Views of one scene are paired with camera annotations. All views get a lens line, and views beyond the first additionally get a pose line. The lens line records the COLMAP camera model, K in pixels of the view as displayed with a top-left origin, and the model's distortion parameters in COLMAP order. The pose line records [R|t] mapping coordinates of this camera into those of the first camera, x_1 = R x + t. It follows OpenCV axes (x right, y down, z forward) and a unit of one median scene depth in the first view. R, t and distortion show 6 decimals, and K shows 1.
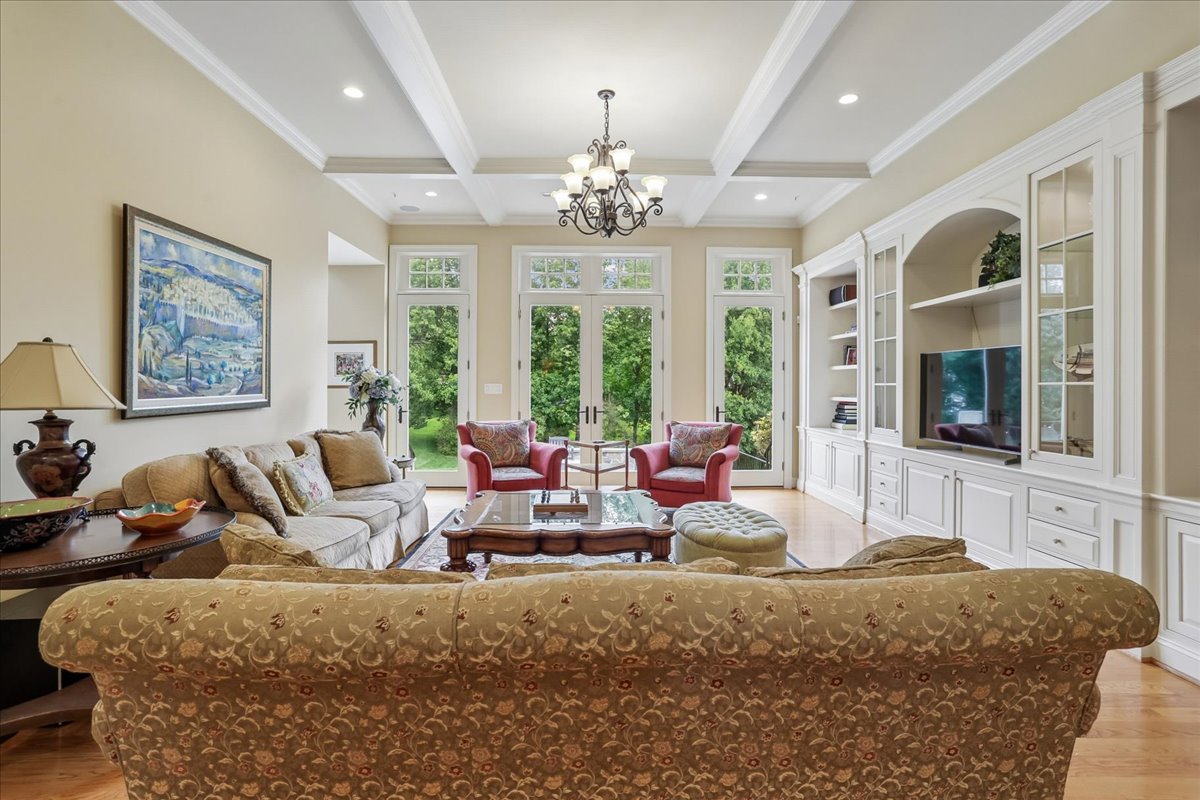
lens RADIAL K [[578.8, 0, 597.1], [0, 578.8, 390.5], [0, 0, 1]] dist [-0.035650, 0.016841]
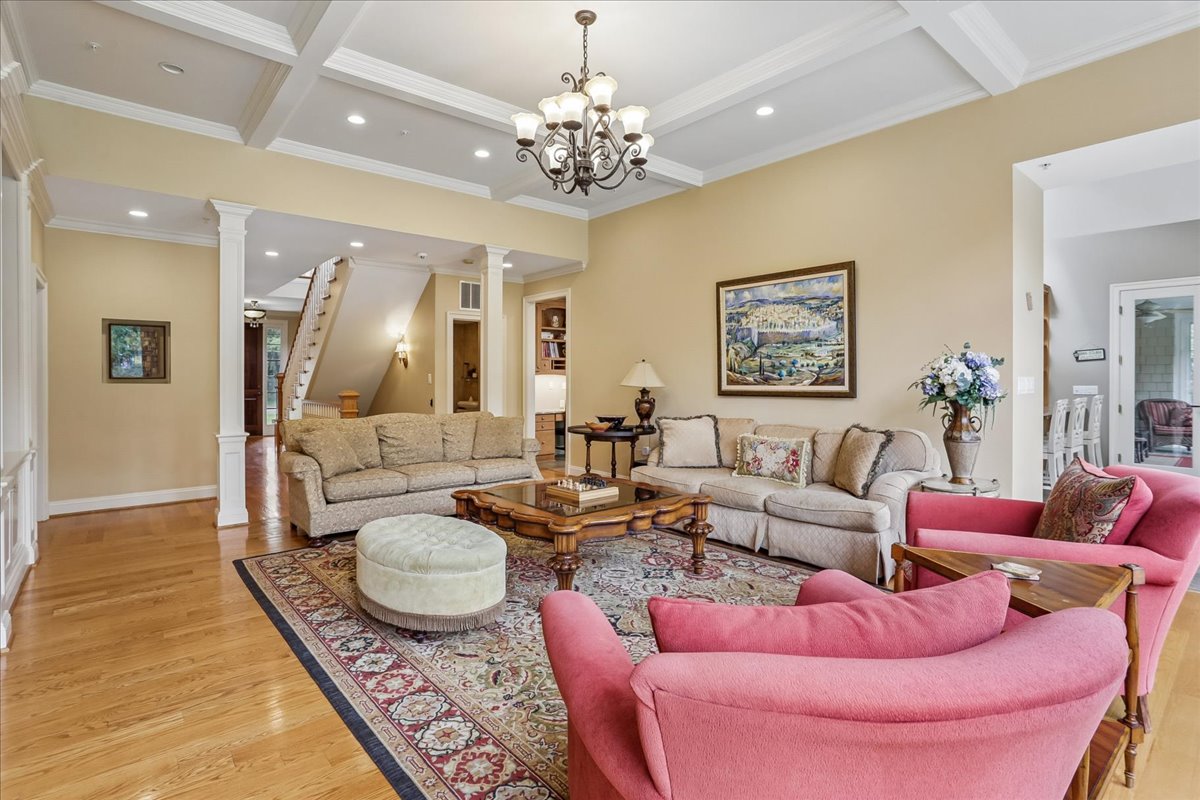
lens RADIAL K [[578.8, 0, 597.7], [0, 578.8, 389.3], [0, 0, 1]] dist [-0.035650, 0.016841]
pose [[-0.768170, 0.005903, -0.640219, 0.580454], [-0.012093, 0.999645, 0.023728, -0.008756], [0.640132, 0.025969, -0.767826, 1.815795]]
